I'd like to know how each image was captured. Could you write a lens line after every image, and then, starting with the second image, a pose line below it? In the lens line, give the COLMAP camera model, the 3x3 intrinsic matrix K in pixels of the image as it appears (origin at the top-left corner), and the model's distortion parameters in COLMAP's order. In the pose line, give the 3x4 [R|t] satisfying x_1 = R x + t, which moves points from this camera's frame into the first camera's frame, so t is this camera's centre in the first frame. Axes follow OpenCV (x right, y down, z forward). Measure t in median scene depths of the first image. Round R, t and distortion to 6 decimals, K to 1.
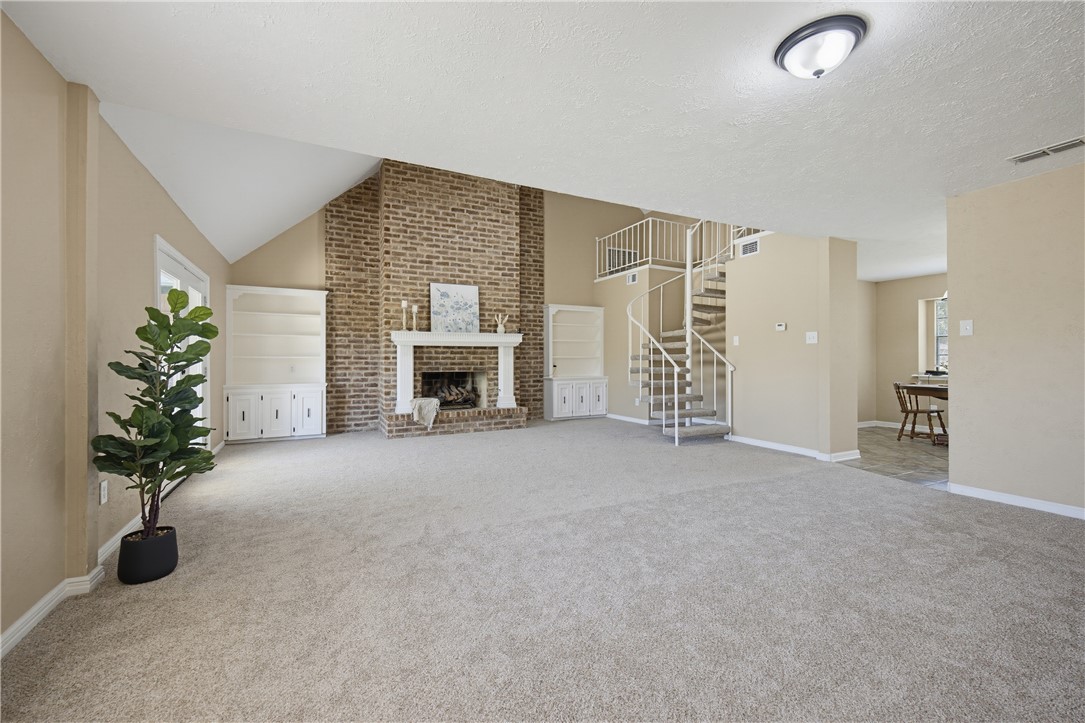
lens RADIAL K [[467.1, 0, 540.5], [0, 467.1, 358.8], [0, 0, 1]] dist [0.004653, 0.000164]
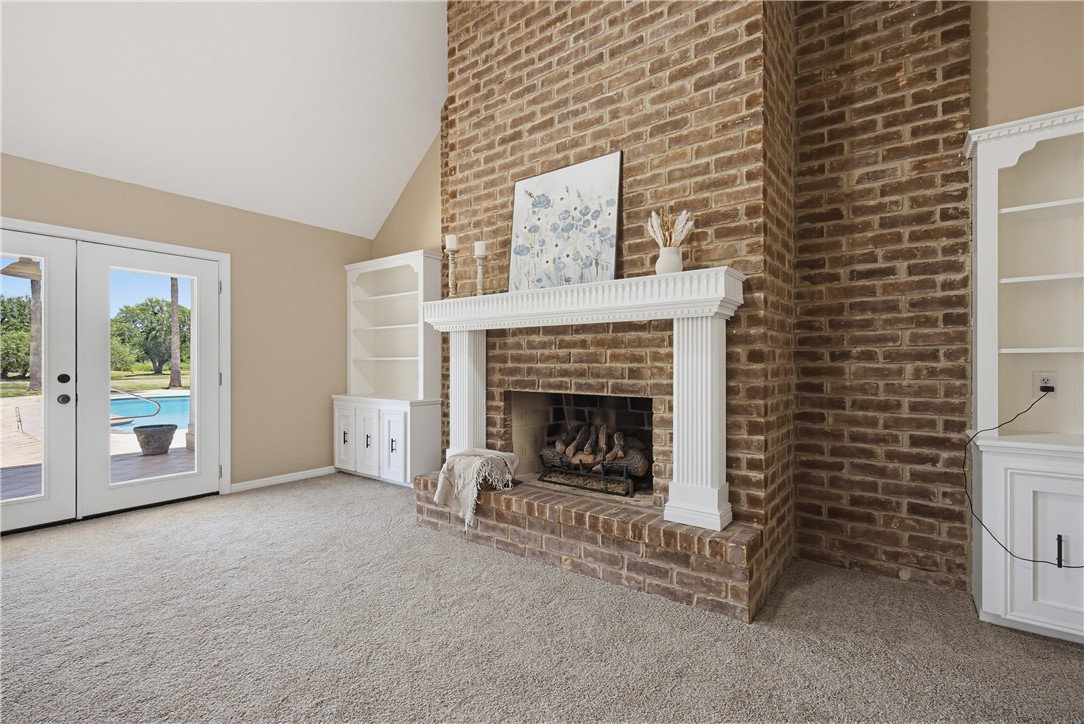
lens RADIAL K [[481.5, 0, 541.2], [0, 481.5, 363.4], [0, 0, 1]] dist [0.011934, -0.000161]
pose [[0.450137, 0.004677, -0.892947, 0.166298], [0.003856, 0.999967, 0.007181, -0.000297], [0.892951, -0.006676, 0.450104, 0.804929]]
